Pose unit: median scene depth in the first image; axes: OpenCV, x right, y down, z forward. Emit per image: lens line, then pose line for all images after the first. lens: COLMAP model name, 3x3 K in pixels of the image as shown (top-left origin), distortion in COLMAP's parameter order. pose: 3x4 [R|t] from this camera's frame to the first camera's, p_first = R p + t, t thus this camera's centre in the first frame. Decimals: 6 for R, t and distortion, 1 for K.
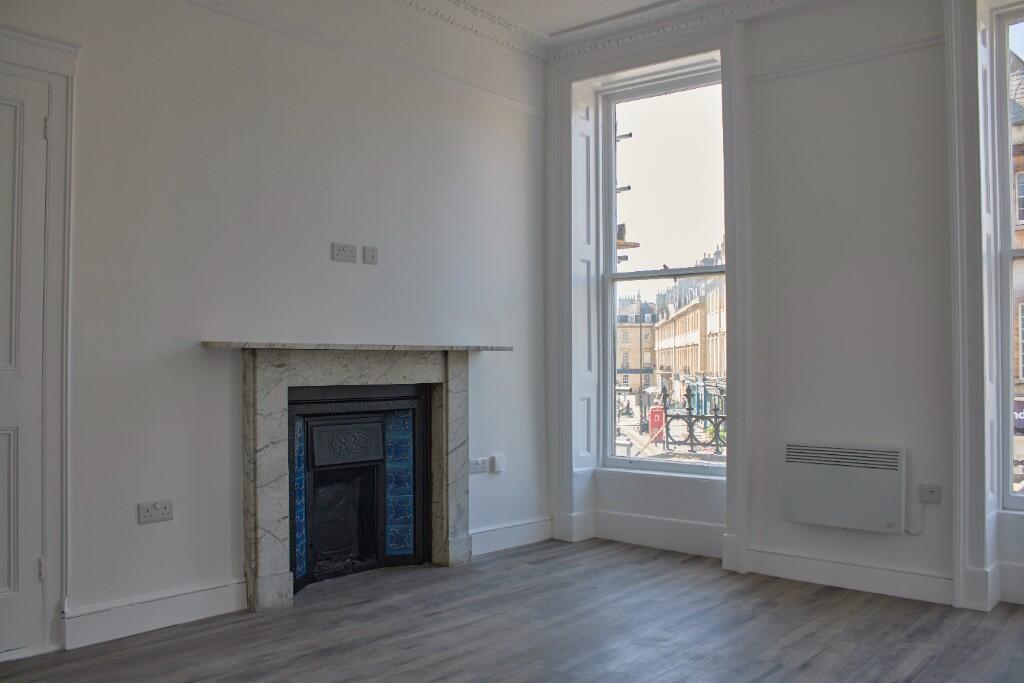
lens RADIAL K [[824.9, 0, 498.3], [0, 824.9, 340.8], [0, 0, 1]] dist [-0.163409, 0.136761]
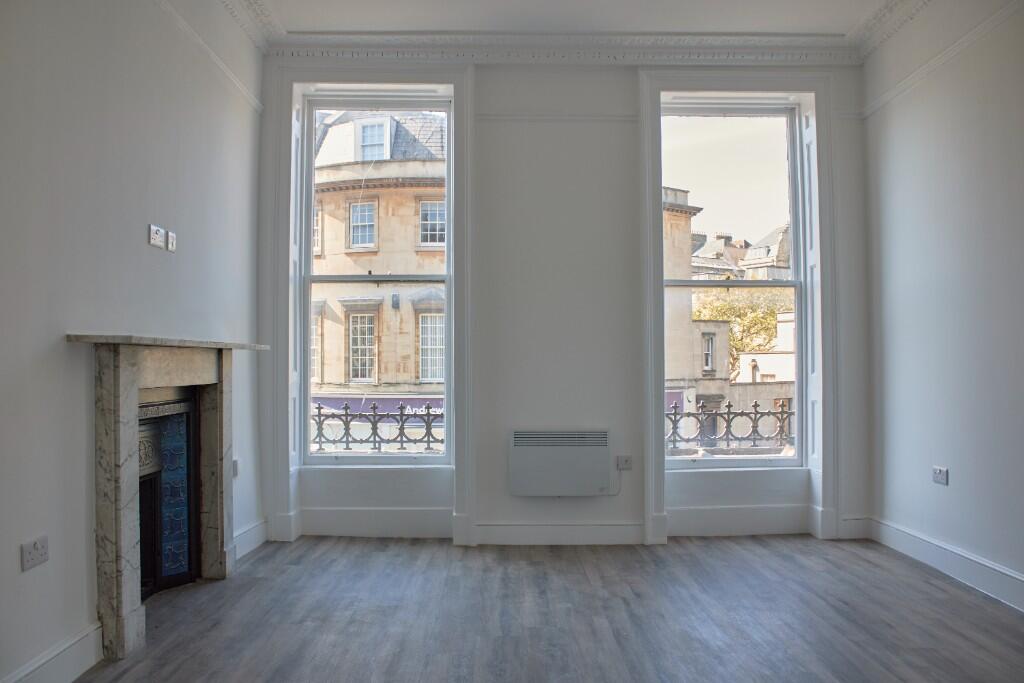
lens RADIAL K [[824.9, 0, 498.3], [0, 824.9, 340.8], [0, 0, 1]] dist [-0.163409, 0.136761]
pose [[0.759903, 0.016813, 0.649819, -0.428594], [-0.014723, 0.999854, -0.008652, 0.006019], [-0.649870, -0.002993, 0.760039, 0.094279]]
